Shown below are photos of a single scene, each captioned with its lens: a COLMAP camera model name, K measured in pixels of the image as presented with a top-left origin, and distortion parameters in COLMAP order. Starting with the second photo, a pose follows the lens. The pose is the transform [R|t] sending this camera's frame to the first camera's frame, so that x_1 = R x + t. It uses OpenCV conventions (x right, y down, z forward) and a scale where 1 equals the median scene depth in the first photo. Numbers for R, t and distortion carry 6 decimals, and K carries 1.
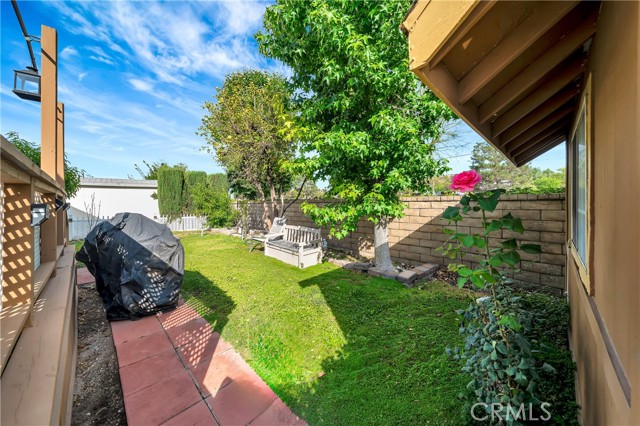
lens RADIAL K [[223.3, 0, 319.5], [0, 223.3, 202.4], [0, 0, 1]] dist [-0.000343, -0.000032]
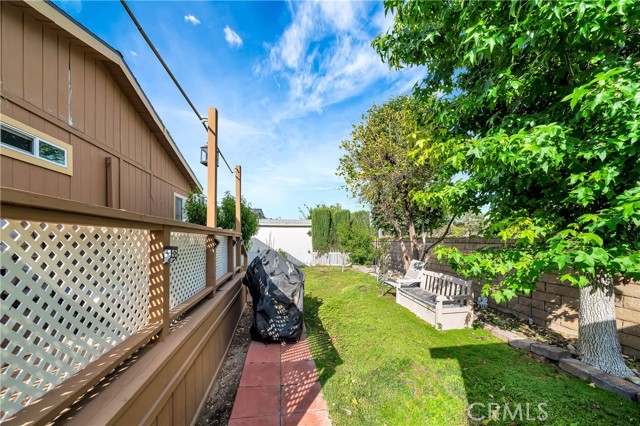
lens RADIAL K [[230.7, 0, 319.7], [0, 230.7, 242.4], [0, 0, 1]] dist [-0.007795, -0.000024]
pose [[0.804334, 0.024011, -0.593692, 0.060798], [-0.015754, 0.999694, 0.019088, -0.015255], [0.593968, -0.006000, 0.804466, 0.147650]]
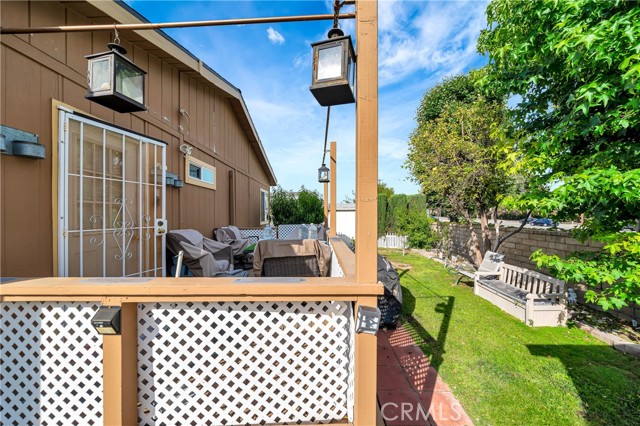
lens RADIAL K [[226.9, 0, 320.0], [0, 226.9, 213.0], [0, 0, 1]] dist [-0.003300, -0.000299]
pose [[0.690545, 0.005782, -0.723266, -0.020235], [-0.007163, 0.999974, 0.001155, -0.130120], [0.723254, 0.004383, 0.690568, -0.138876]]
